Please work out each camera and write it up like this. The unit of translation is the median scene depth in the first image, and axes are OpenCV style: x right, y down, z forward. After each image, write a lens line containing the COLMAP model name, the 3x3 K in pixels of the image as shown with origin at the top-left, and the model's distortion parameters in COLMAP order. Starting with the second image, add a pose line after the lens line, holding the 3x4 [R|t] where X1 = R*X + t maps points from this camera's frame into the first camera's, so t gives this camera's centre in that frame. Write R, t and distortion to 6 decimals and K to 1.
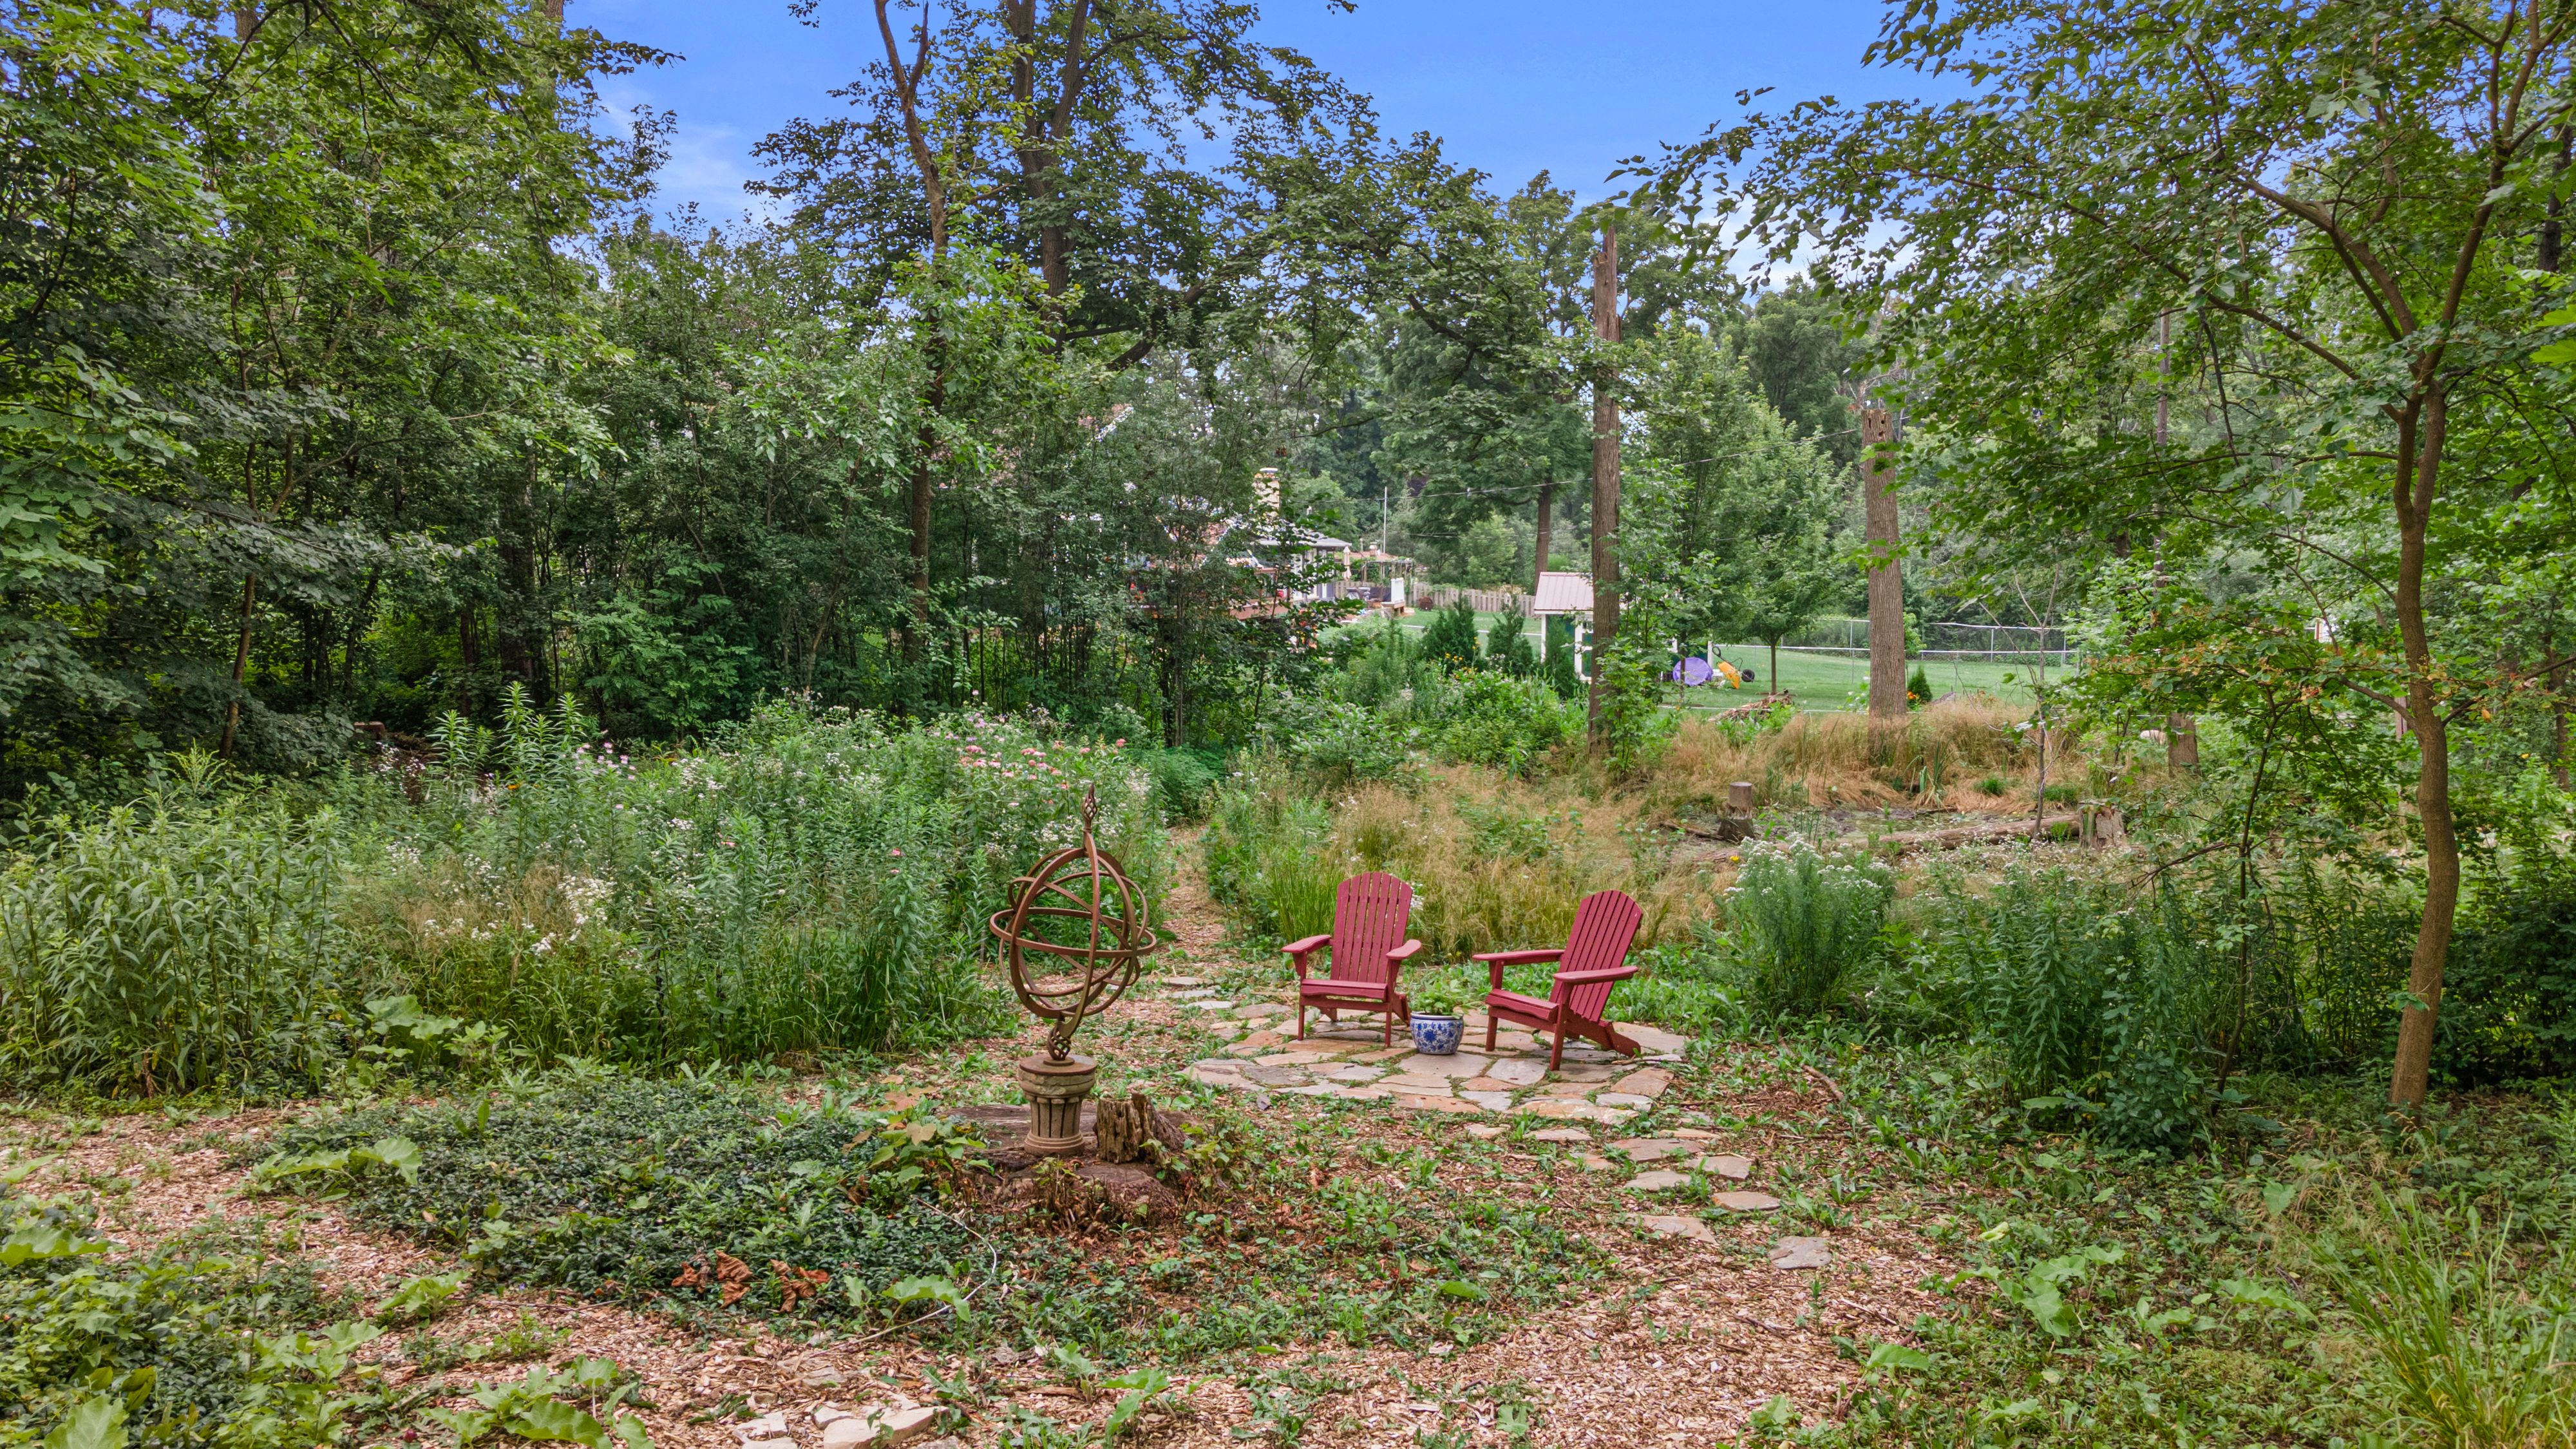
lens RADIAL K [[1863.2, 0, 1288.7], [0, 1863.2, 719.6], [0, 0, 1]] dist [0.036684, 0.001797]
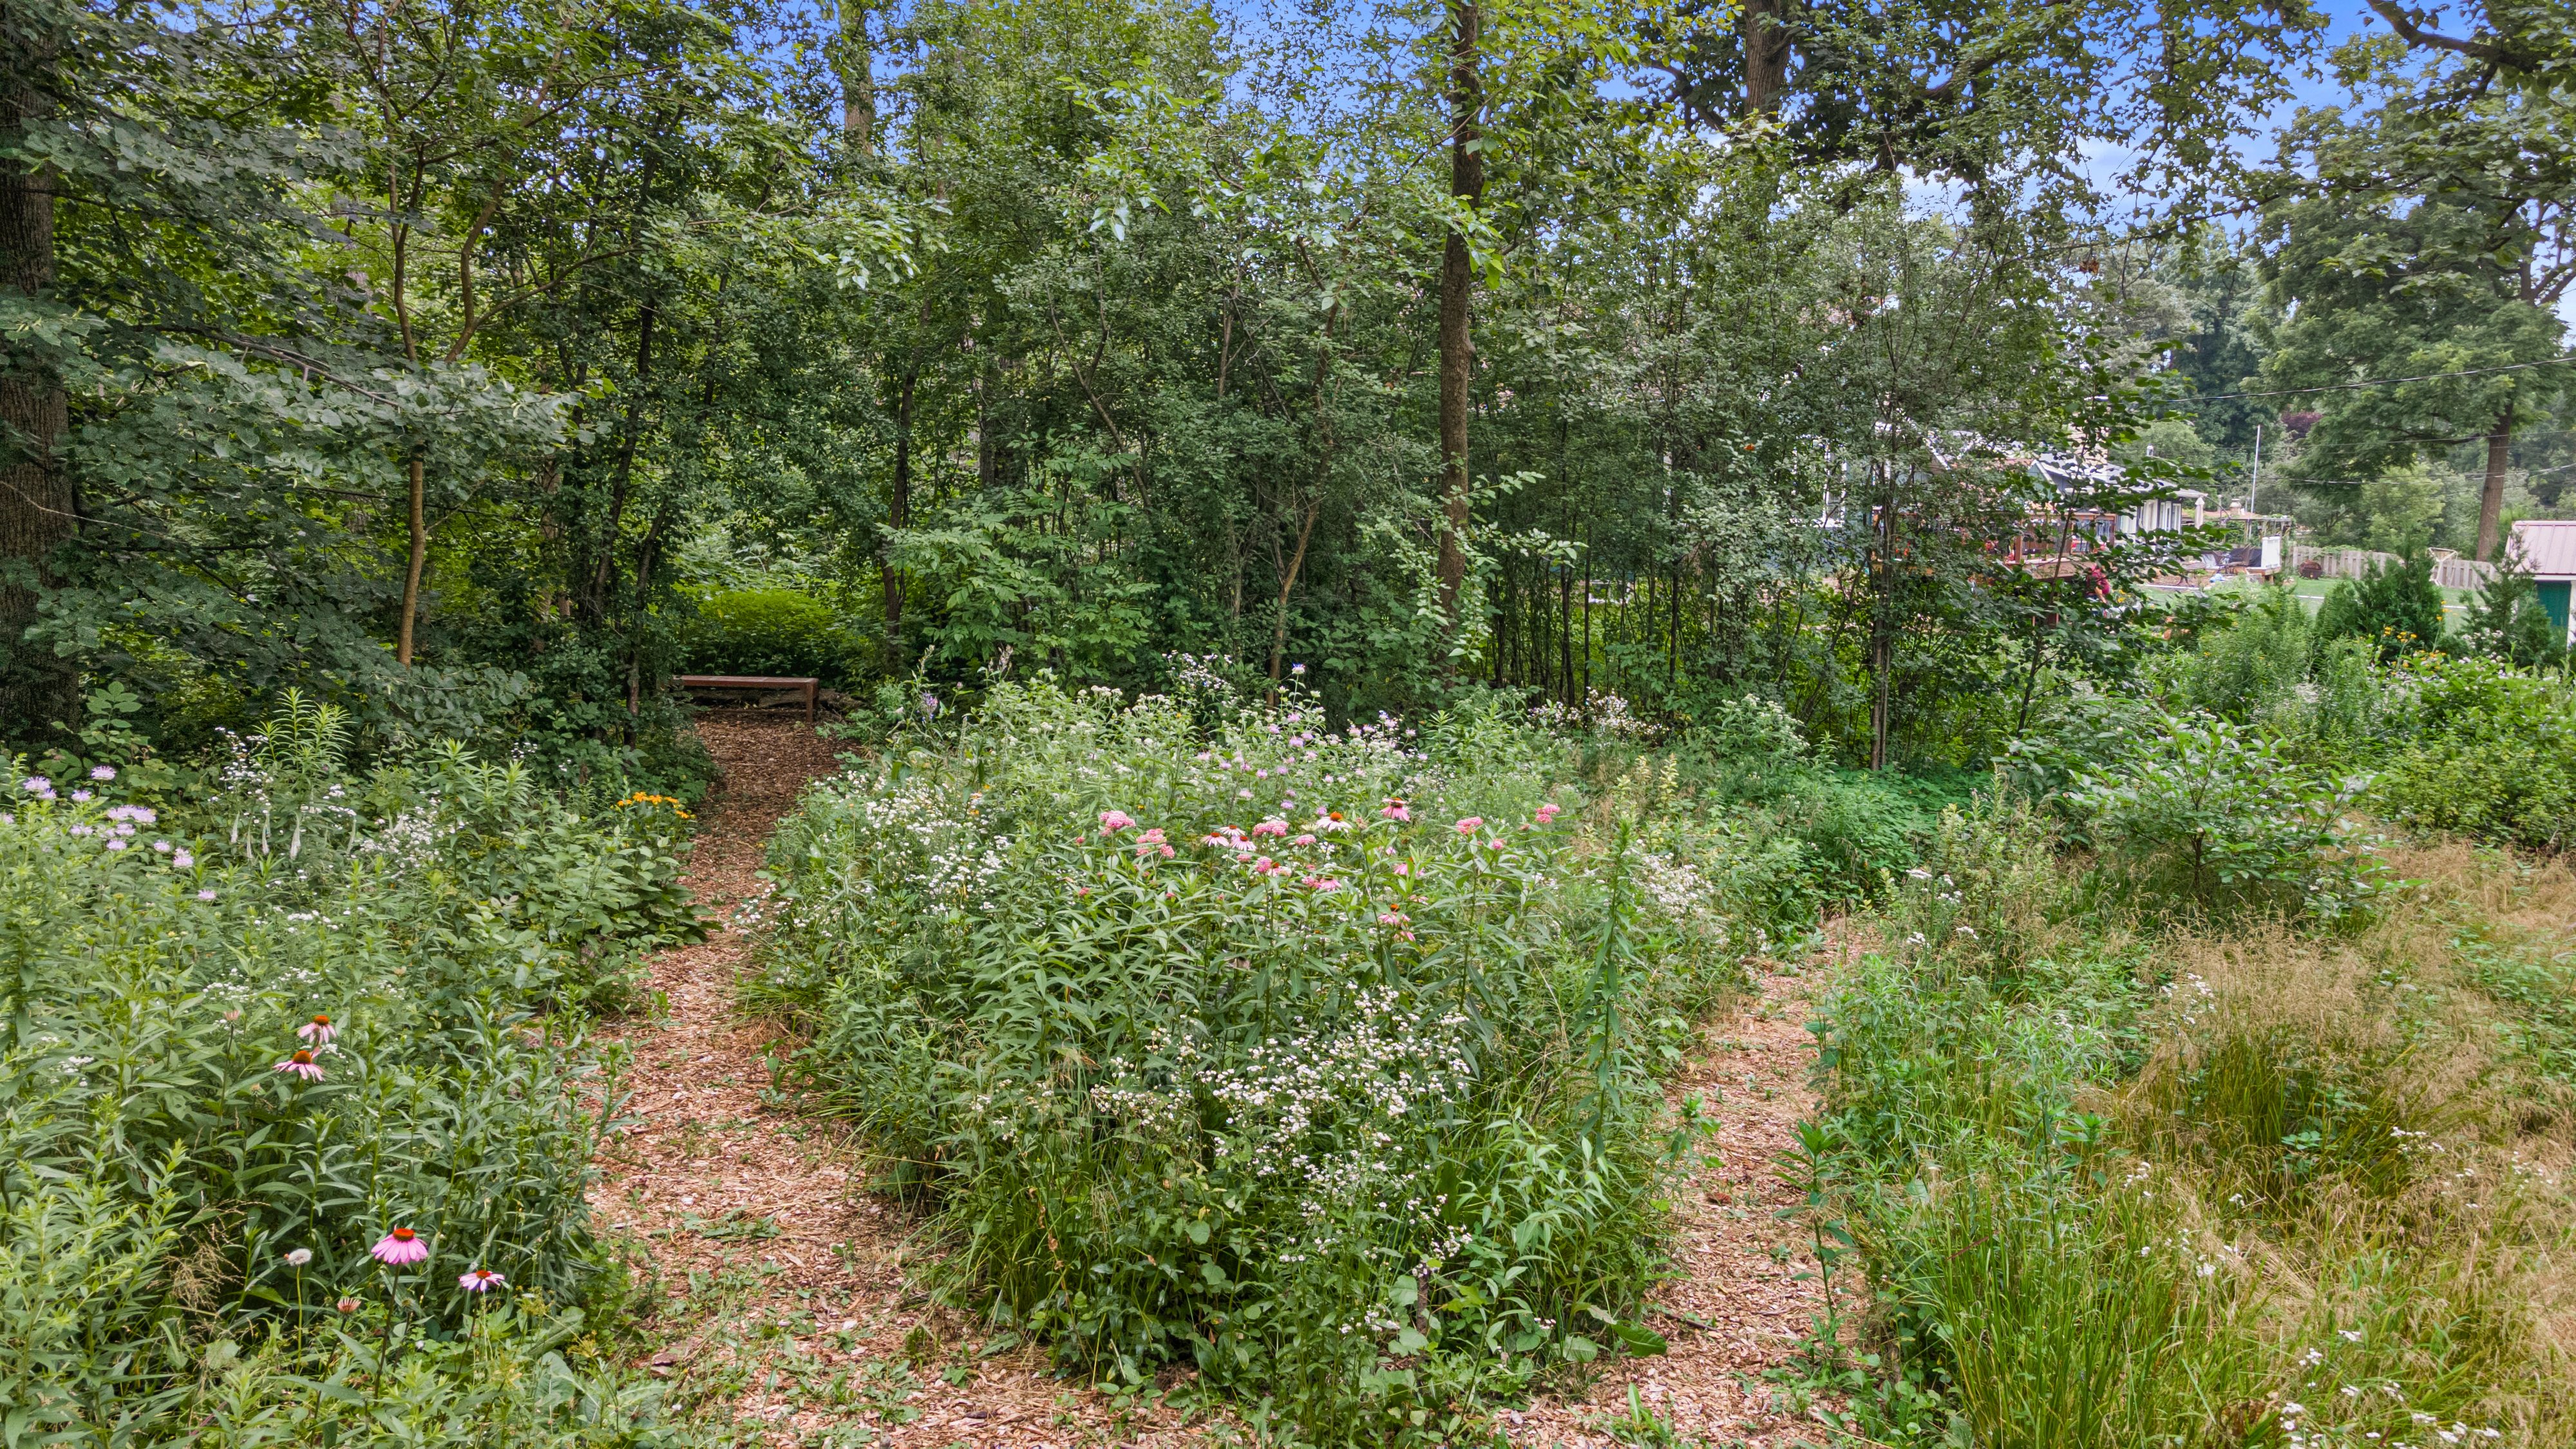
lens RADIAL K [[1863.2, 0, 1280.0], [0, 1863.2, 722.2], [0, 0, 1]] dist [0.036684, 0.001797]
pose [[0.912884, 0.045333, -0.405694, 0.007520], [-0.038391, 0.998944, 0.025235, -0.006627], [0.406410, -0.007462, 0.913660, 0.299060]]
